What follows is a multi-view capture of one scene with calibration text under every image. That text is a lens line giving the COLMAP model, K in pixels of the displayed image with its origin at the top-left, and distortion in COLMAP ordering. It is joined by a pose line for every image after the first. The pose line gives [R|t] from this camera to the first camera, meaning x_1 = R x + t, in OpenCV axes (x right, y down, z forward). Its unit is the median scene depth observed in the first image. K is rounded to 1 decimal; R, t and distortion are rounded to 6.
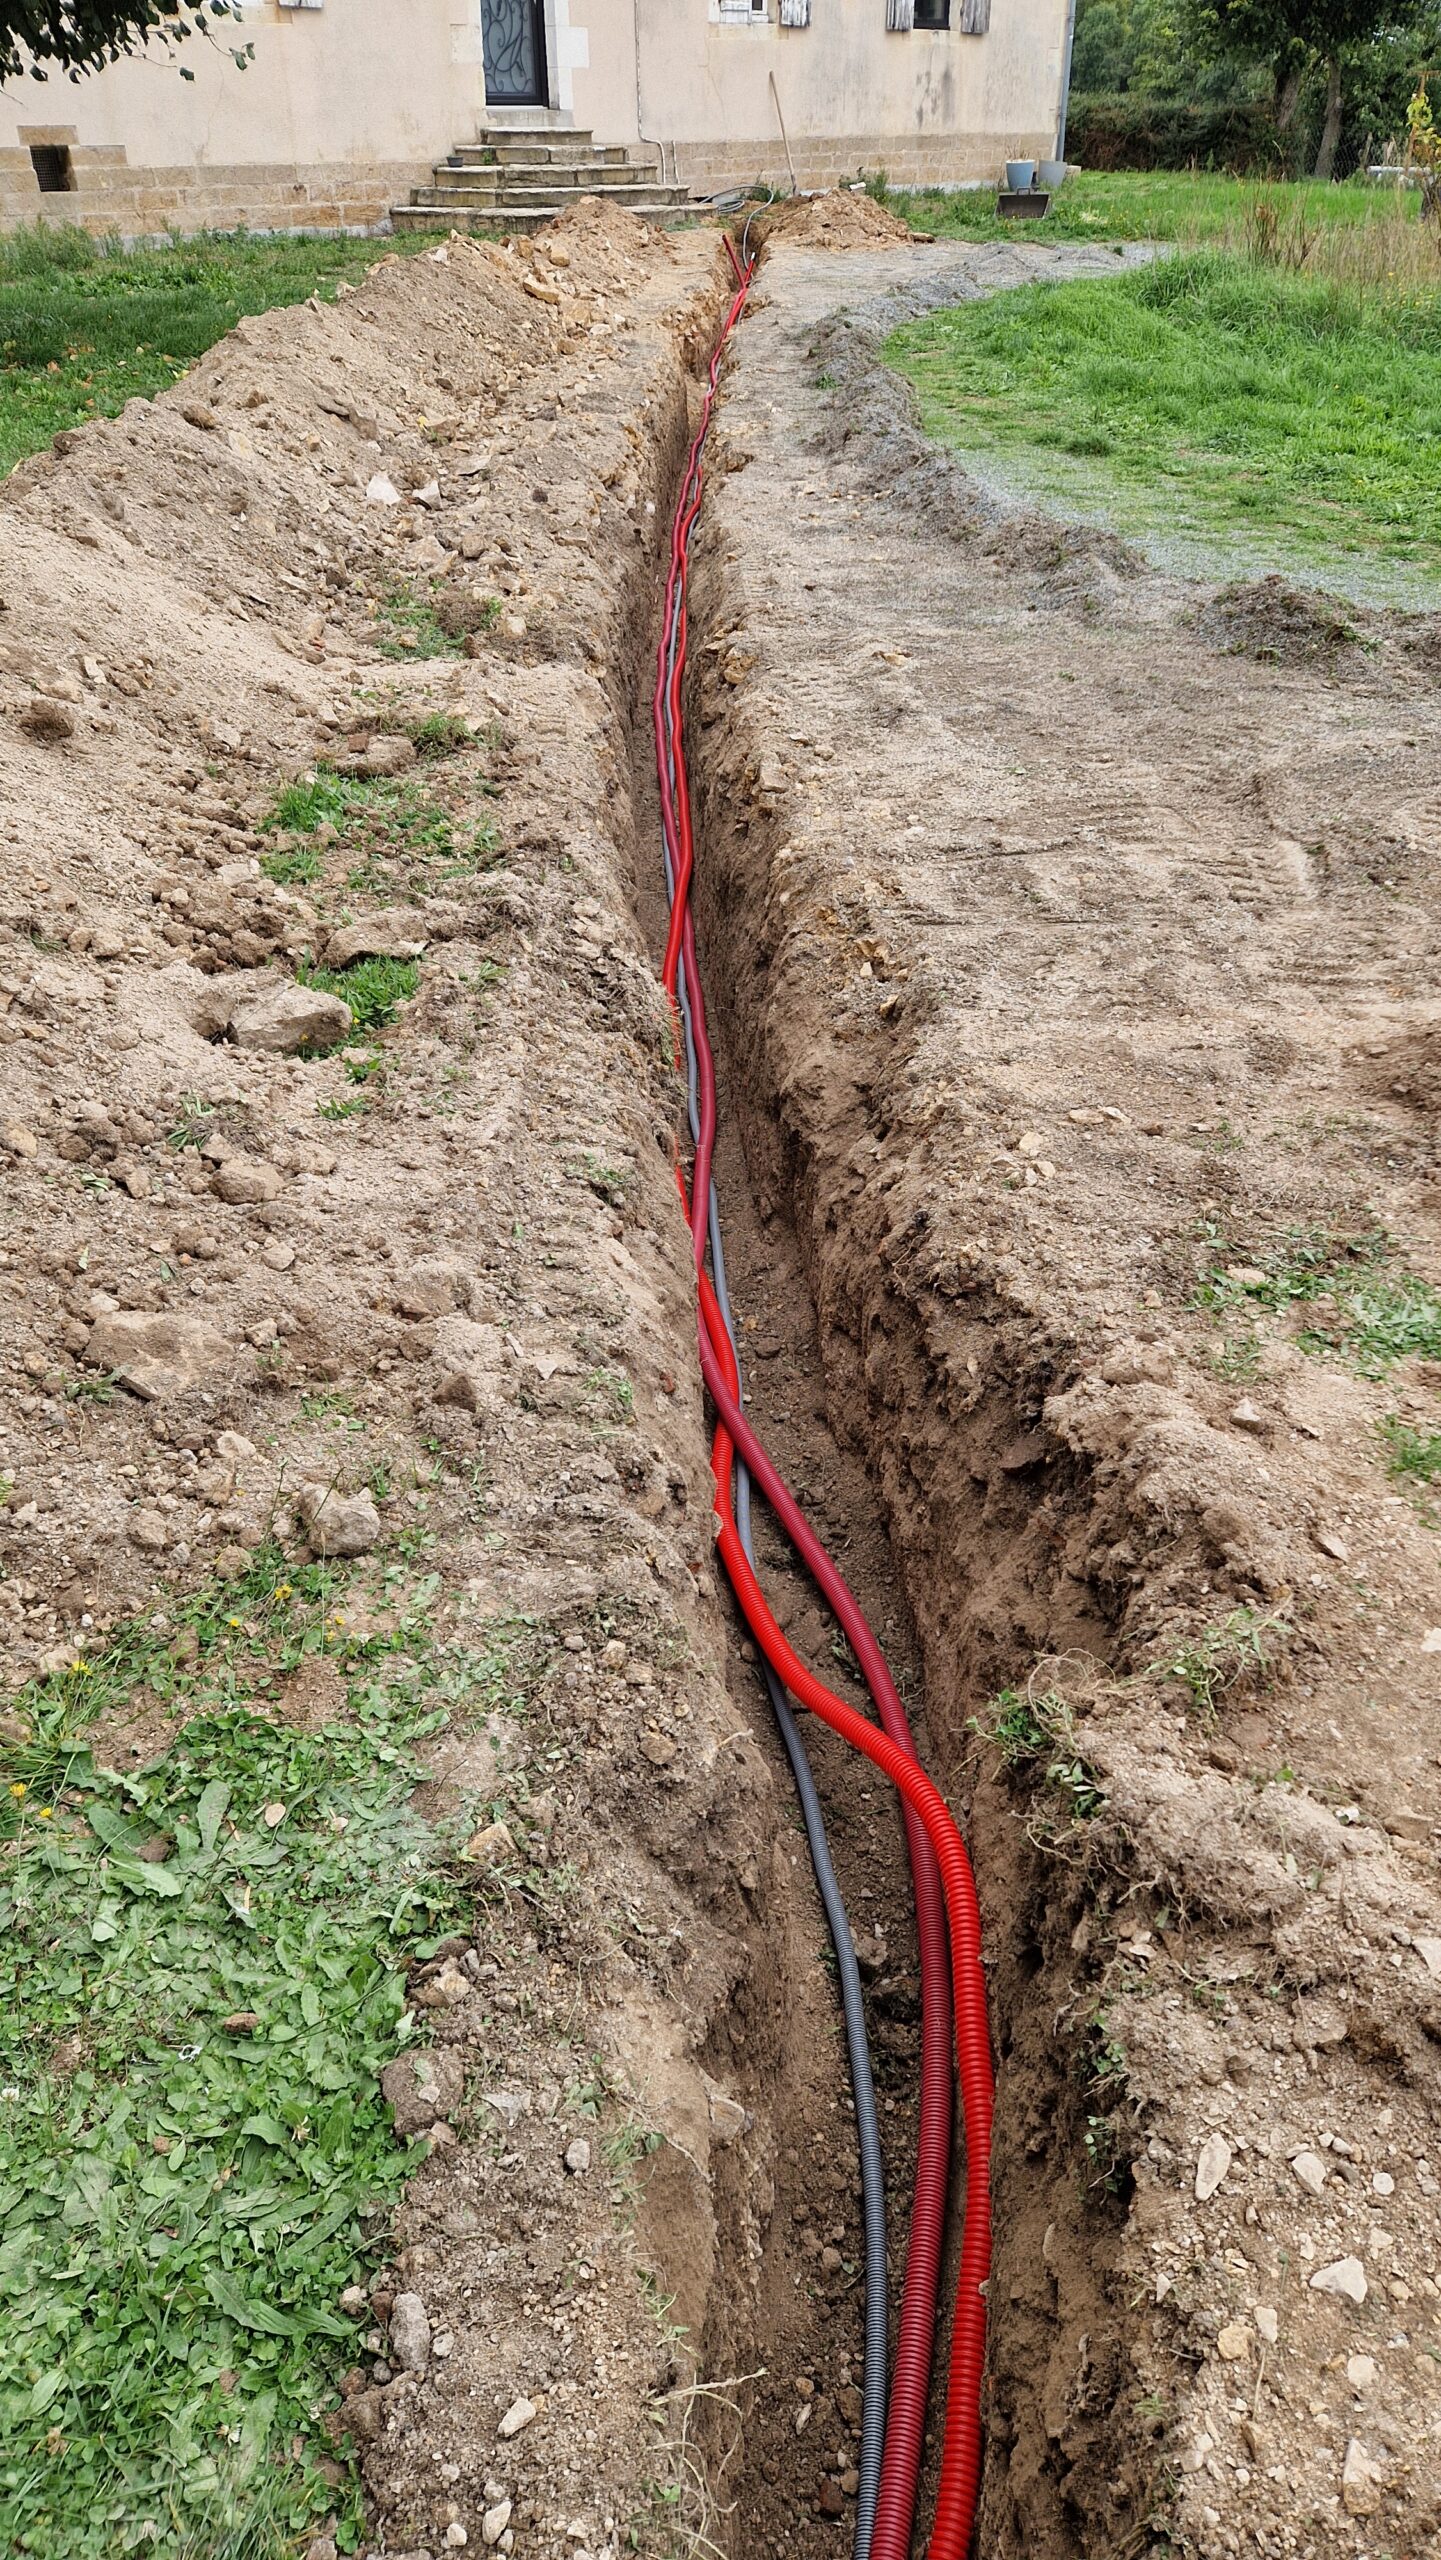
lens RADIAL K [[1774.1, 0, 711.2], [0, 1774.1, 1291.4], [0, 0, 1]] dist [0.092919, -0.079307]
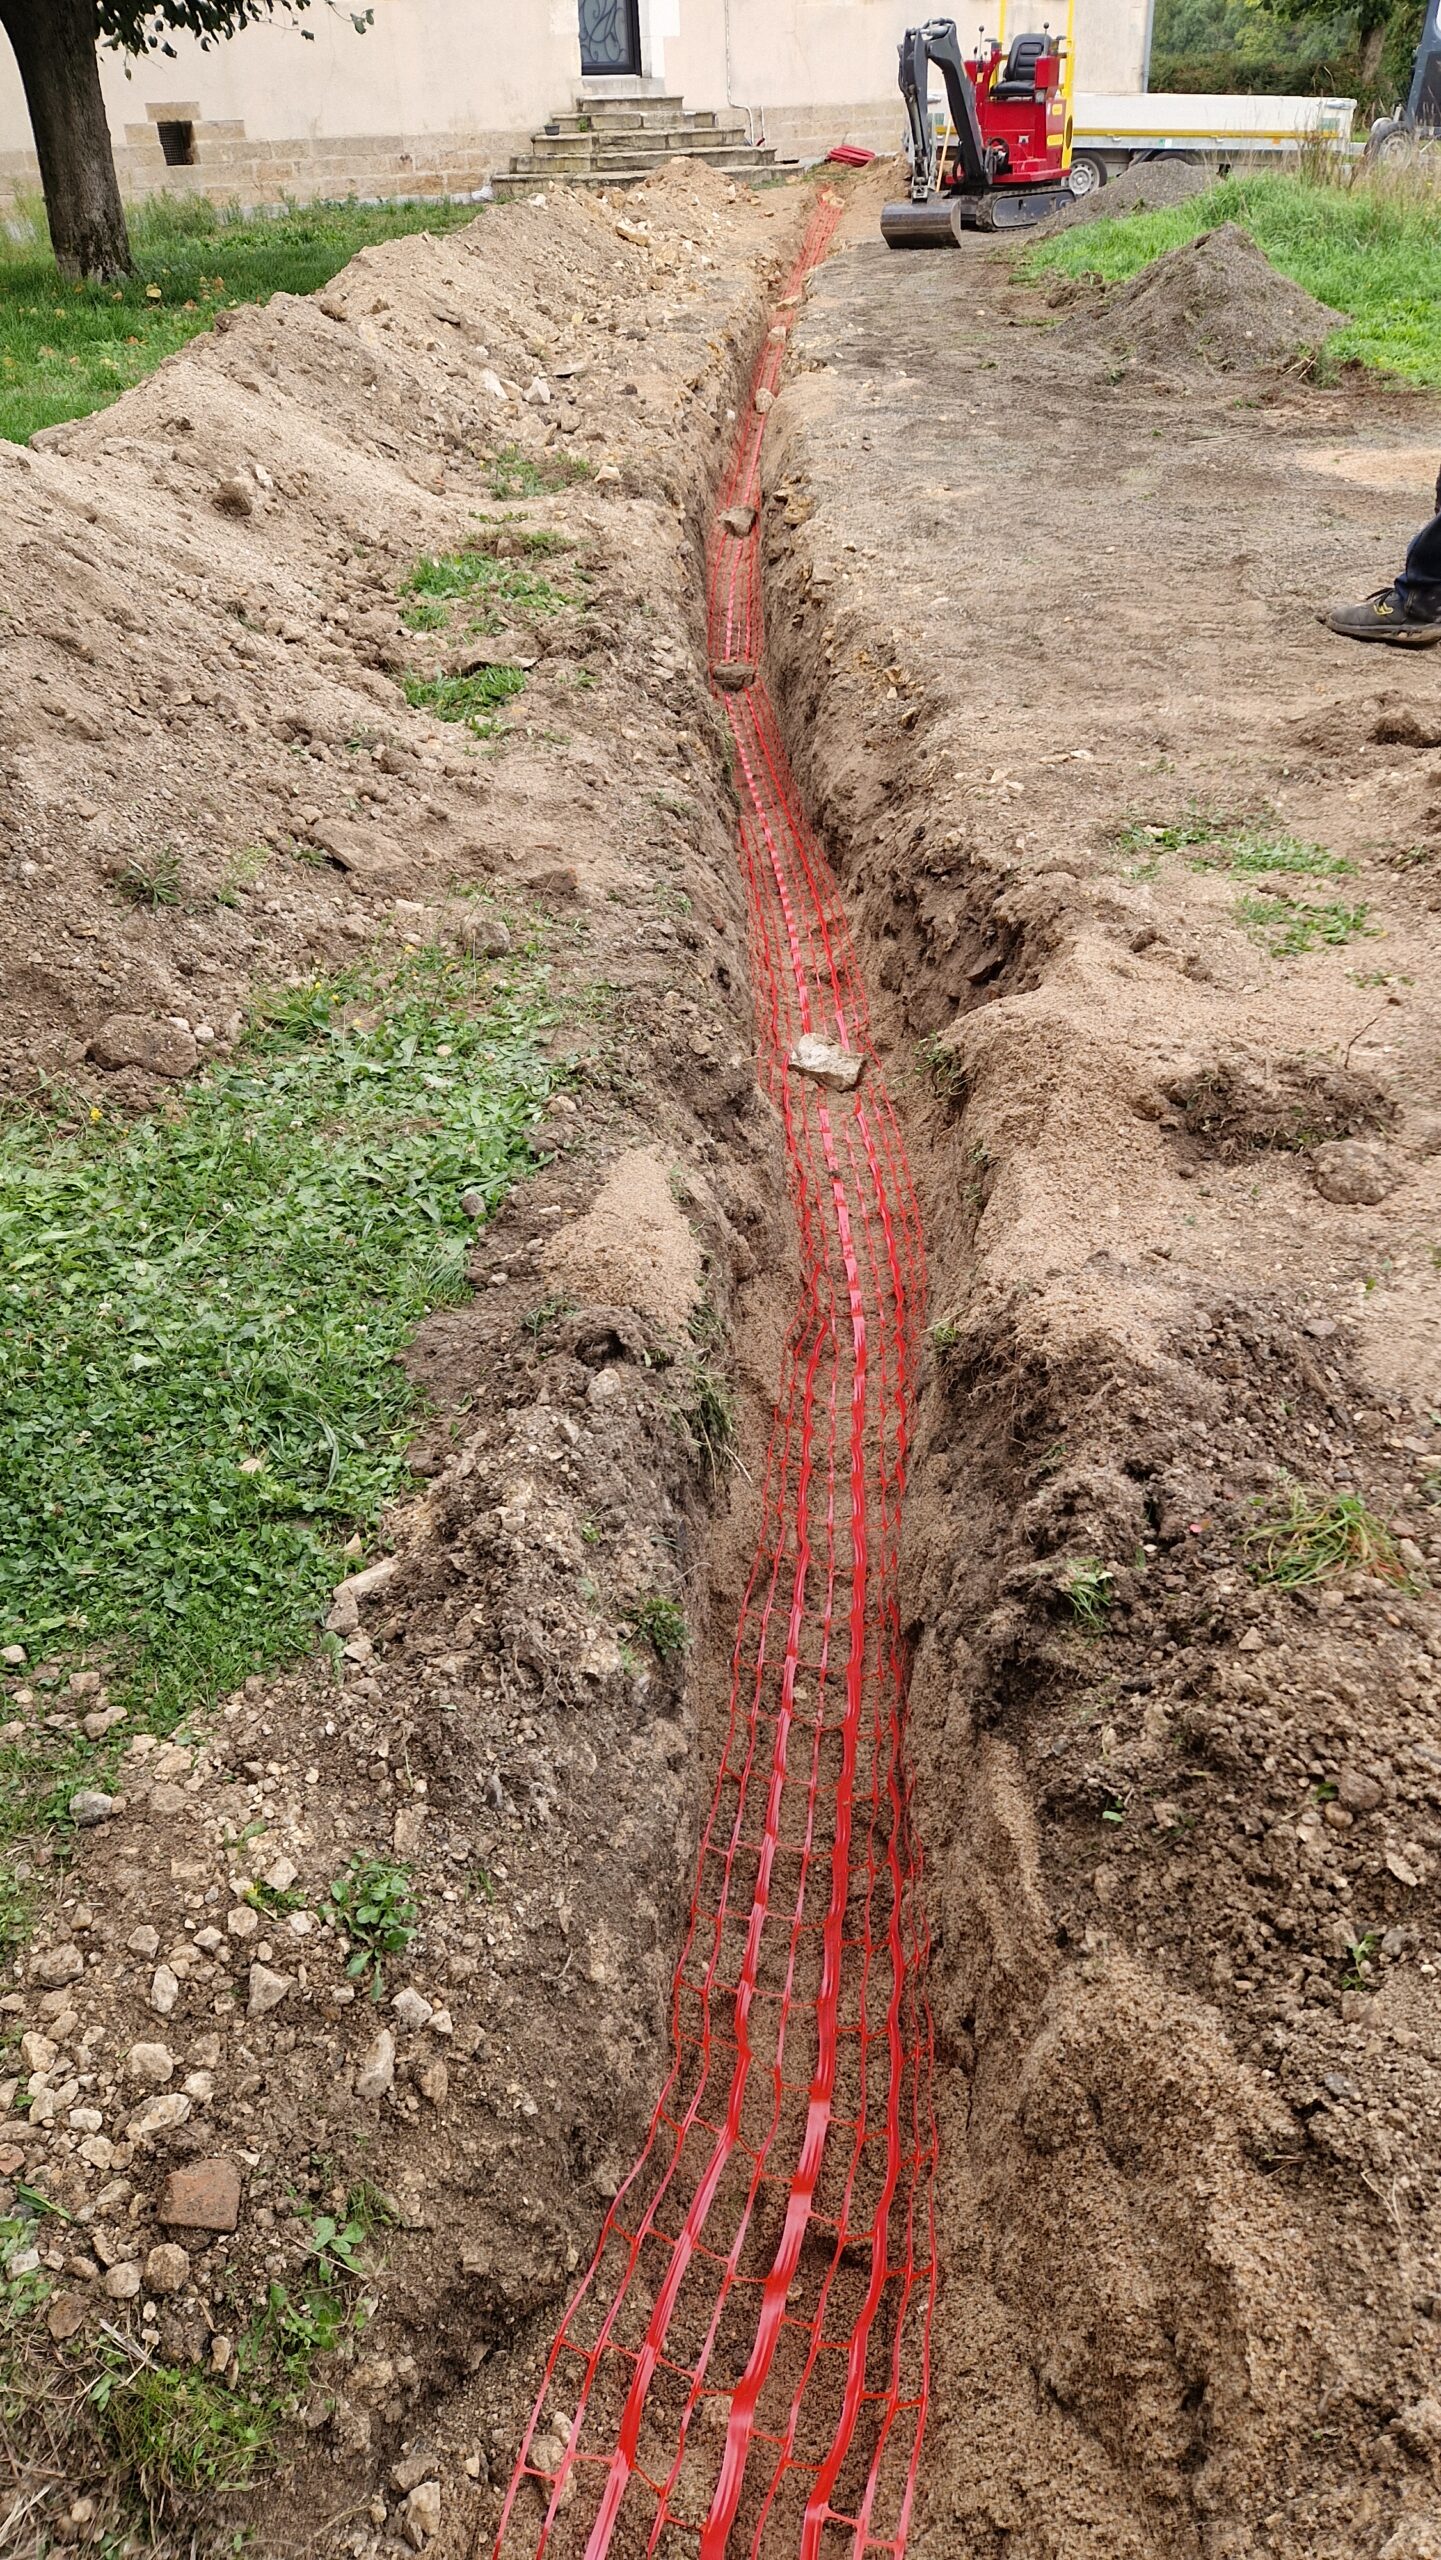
lens RADIAL K [[1772.2, 0, 720.5], [0, 1772.2, 1280.0], [0, 0, 1]] dist [0.105684, -0.083707]
pose [[0.998885, -0.000414, -0.047211, 0.014414], [0.000333, 0.999998, -0.001718, 0.116307], [0.047212, 0.001701, 0.998883, -0.120058]]
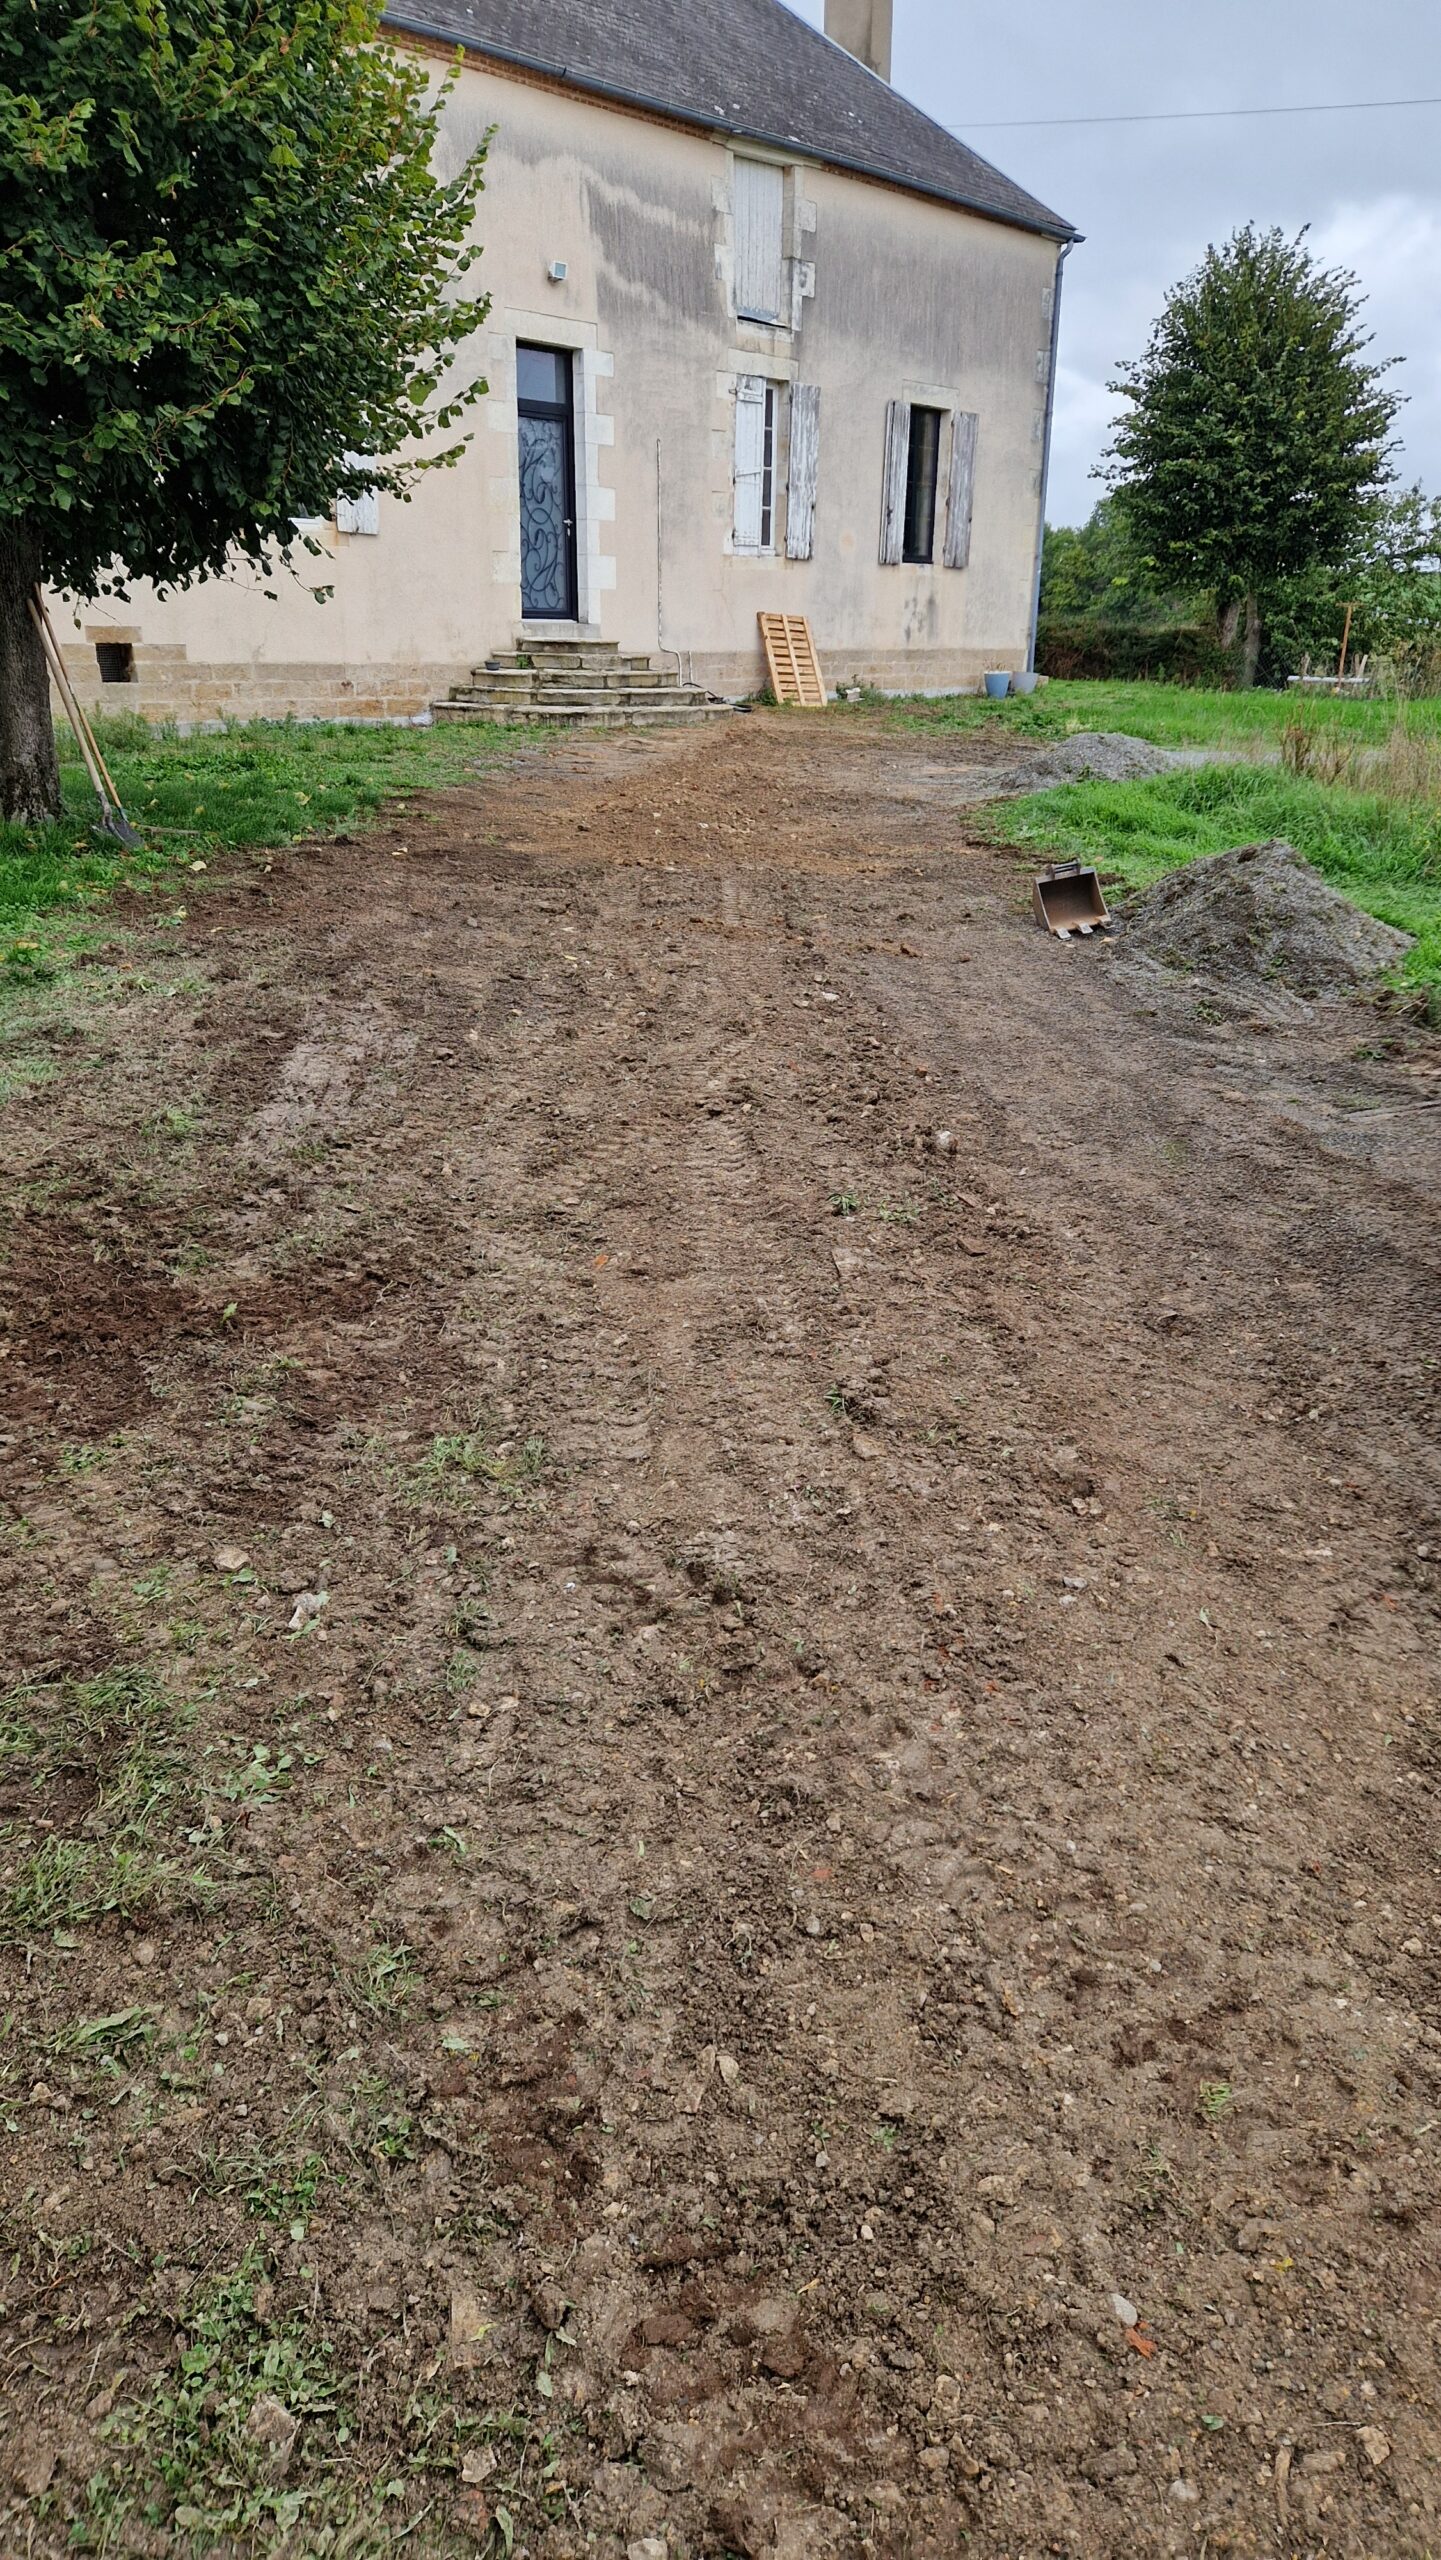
lens RADIAL K [[1772.2, 0, 720.5], [0, 1772.2, 1280.0], [0, 0, 1]] dist [0.105684, -0.083707]
pose [[0.999506, 0.012550, 0.028820, -0.084667], [-0.005926, 0.975631, -0.219339, -0.091221], [-0.030870, 0.219060, 0.975223, 0.106819]]
